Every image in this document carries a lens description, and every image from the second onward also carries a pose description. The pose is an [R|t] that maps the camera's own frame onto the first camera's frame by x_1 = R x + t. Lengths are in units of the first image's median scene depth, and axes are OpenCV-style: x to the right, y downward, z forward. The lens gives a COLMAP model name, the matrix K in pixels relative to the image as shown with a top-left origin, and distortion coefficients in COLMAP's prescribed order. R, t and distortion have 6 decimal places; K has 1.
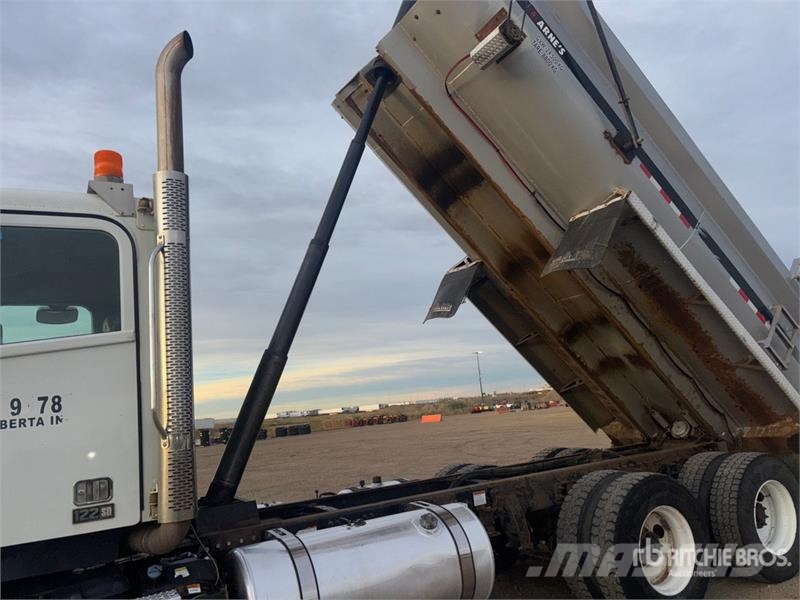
lens RADIAL K [[599.9, 0, 403.8], [0, 599.9, 308.3], [0, 0, 1]] dist [0.028245, -0.001504]
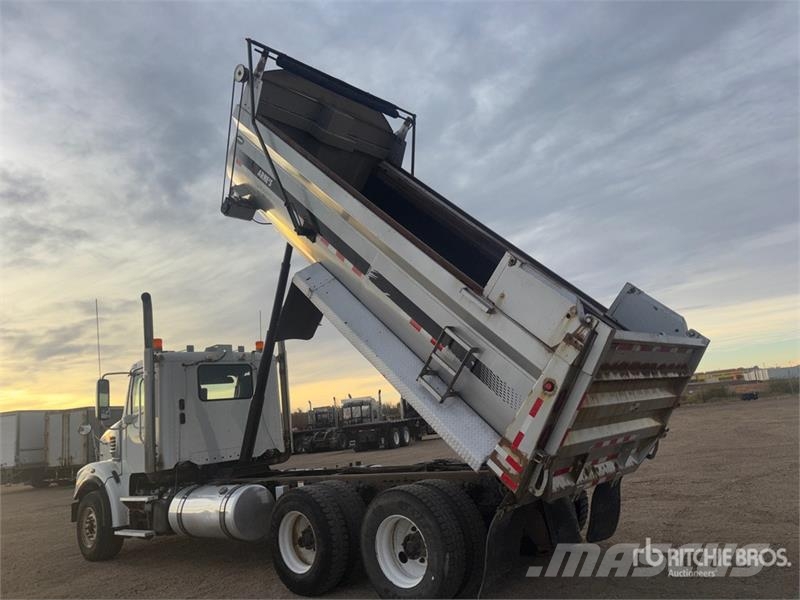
lens RADIAL K [[585.5, 0, 397.9], [0, 585.5, 312.8], [0, 0, 1]] dist [0.032808, -0.001822]
pose [[0.324927, -0.106658, -0.939705, 1.619655], [0.232809, 0.972065, -0.029831, -0.022471], [0.916636, -0.209079, 0.340681, 0.747945]]
